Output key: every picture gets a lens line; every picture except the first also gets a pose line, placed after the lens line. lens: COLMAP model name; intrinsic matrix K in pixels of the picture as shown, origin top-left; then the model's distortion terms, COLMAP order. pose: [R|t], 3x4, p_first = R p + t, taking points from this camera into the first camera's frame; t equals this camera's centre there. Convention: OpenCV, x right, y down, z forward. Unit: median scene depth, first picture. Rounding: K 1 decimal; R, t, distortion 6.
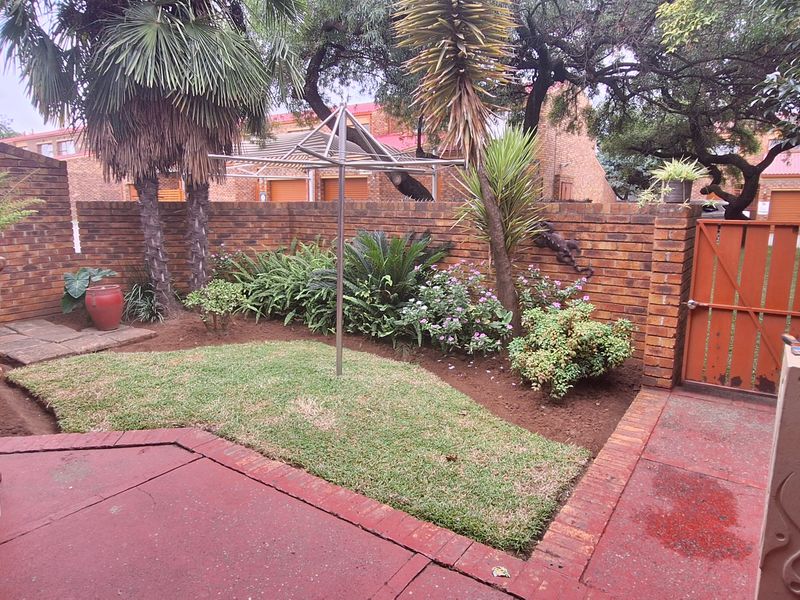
lens RADIAL K [[524.9, 0, 402.4], [0, 524.9, 300.0], [0, 0, 1]] dist [-0.004025, -0.001012]
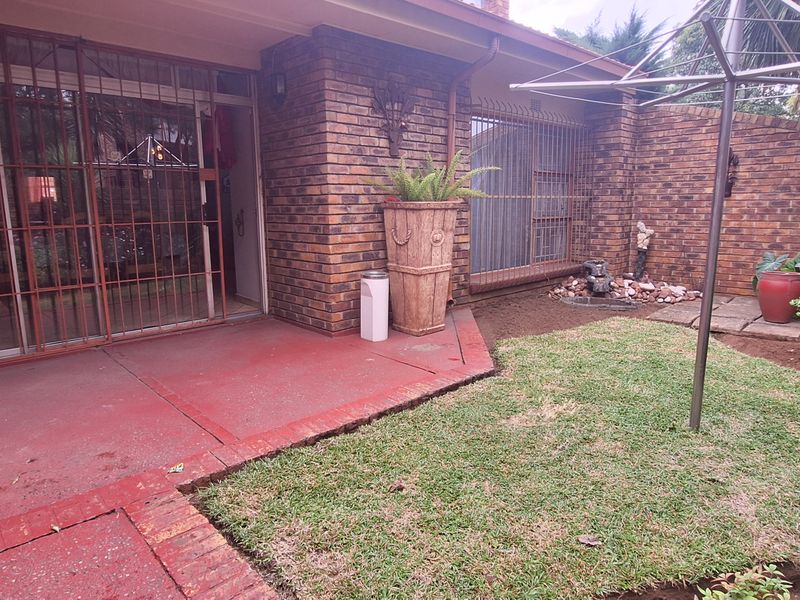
lens RADIAL K [[524.9, 0, 403.5], [0, 524.9, 296.0], [0, 0, 1]] dist [-0.004025, -0.001012]
pose [[-0.225674, 0.163551, -0.960376, 0.387369], [-0.171002, 0.963851, 0.204326, -0.054886], [0.959078, 0.210337, -0.189549, 0.562549]]
